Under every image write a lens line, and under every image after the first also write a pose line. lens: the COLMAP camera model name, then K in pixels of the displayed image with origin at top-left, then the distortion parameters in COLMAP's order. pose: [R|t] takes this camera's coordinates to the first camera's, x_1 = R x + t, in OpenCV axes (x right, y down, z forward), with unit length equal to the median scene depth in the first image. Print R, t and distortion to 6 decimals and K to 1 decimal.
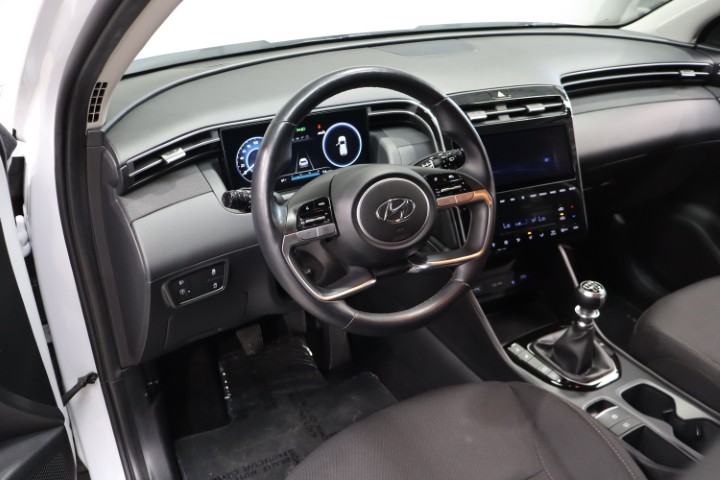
lens RADIAL K [[586.8, 0, 360.0], [0, 586.8, 240.0], [0, 0, 1]] dist [0.000672, 0.010130]
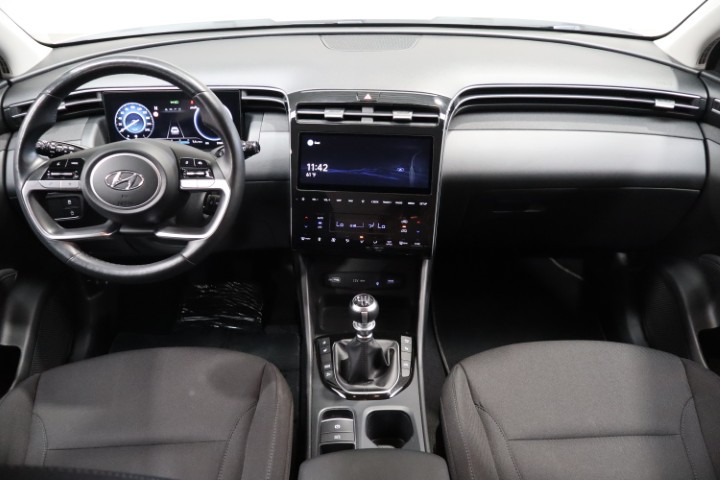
lens RADIAL K [[571.2, 0, 360.0], [0, 571.2, 240.0], [0, 0, 1]] dist [-0.000485, 0.001791]
pose [[0.887876, 0.240558, -0.392185, 0.694651], [-0.215451, 0.970572, 0.107564, -0.115603], [0.406519, -0.011007, 0.913576, 0.099412]]
